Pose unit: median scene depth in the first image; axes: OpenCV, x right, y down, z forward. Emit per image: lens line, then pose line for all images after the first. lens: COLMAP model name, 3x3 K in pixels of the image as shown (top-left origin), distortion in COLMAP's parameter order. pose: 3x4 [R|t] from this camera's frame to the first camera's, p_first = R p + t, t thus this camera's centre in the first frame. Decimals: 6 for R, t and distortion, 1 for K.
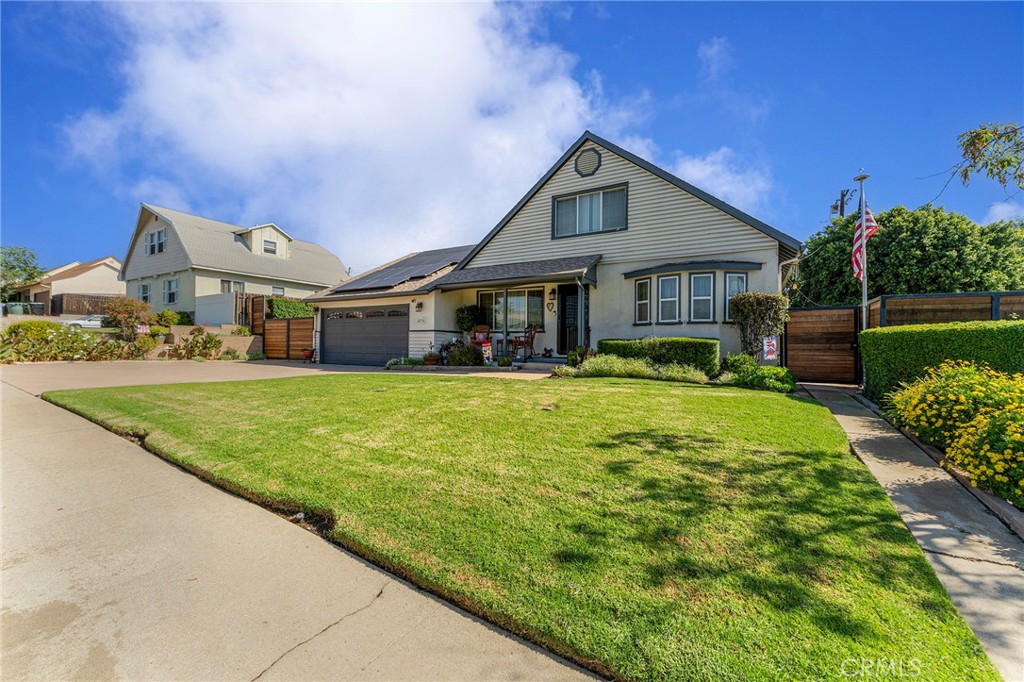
lens RADIAL K [[411.4, 0, 517.7], [0, 411.4, 341.5], [0, 0, 1]] dist [-0.000105, -0.000082]
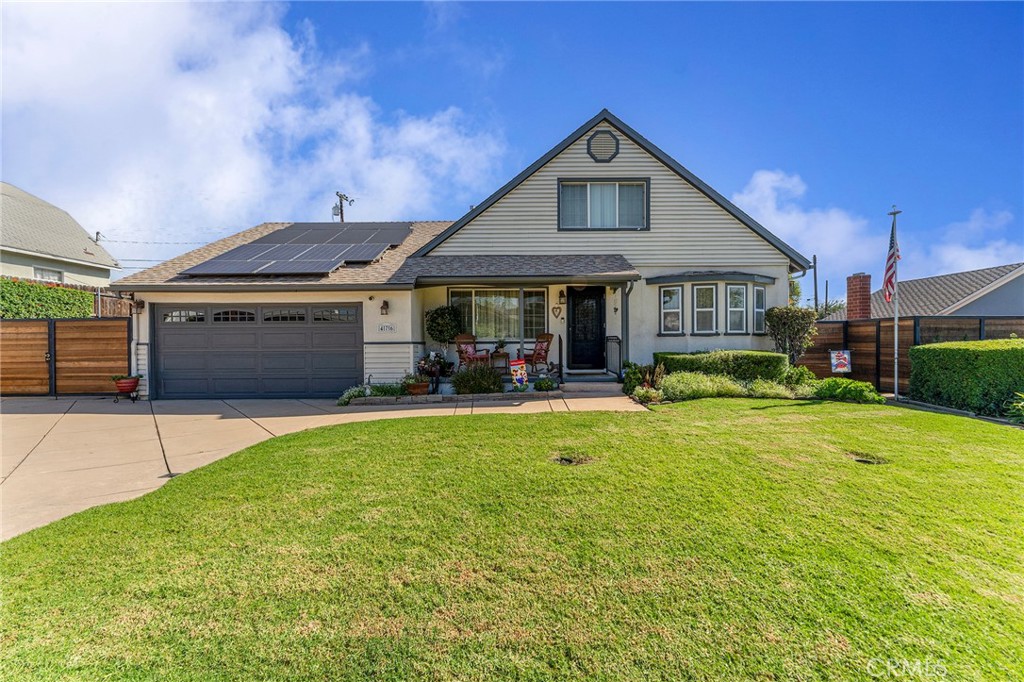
lens RADIAL K [[424.5, 0, 512.2], [0, 424.5, 344.0], [0, 0, 1]] dist [-0.002205, -0.000213]
pose [[0.865362, -0.017153, 0.500854, -0.427801], [0.010327, 0.999812, 0.016398, -0.035536], [-0.501041, -0.009018, 0.865377, 0.306838]]
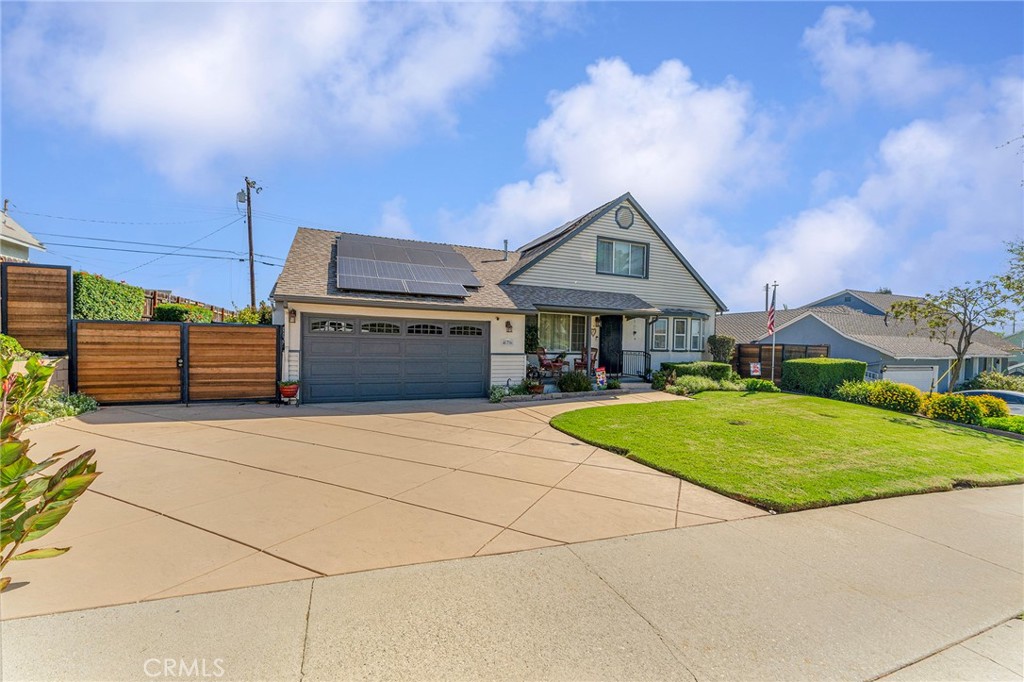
lens RADIAL K [[414.3, 0, 513.6], [0, 414.3, 352.2], [0, 0, 1]] dist [0.001435, 0.000024]
pose [[0.597980, -0.010760, 0.801439, -0.981355], [-0.020490, 0.999378, 0.028706, -0.058055], [-0.801249, -0.033587, 0.597388, 0.488104]]
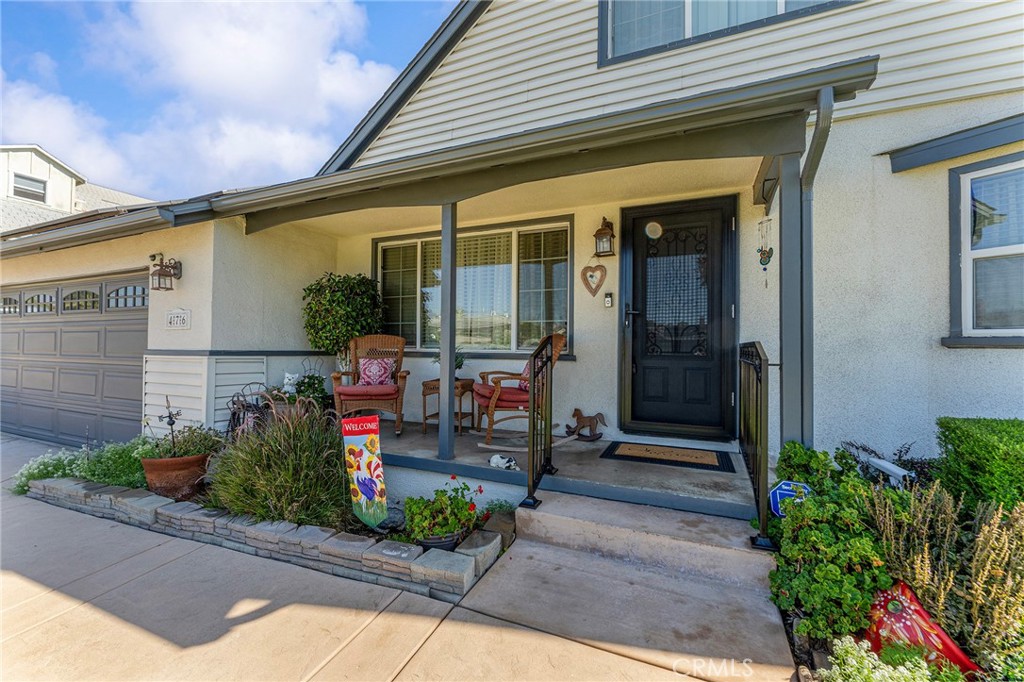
lens RADIAL K [[411.4, 0, 517.7], [0, 411.4, 341.5], [0, 0, 1]] dist [-0.000105, -0.000082]
pose [[0.992825, 0.003001, 0.119537, -0.016481], [-0.002272, 0.999978, -0.006234, -0.034620], [-0.119553, 0.005918, 0.992810, 0.695287]]
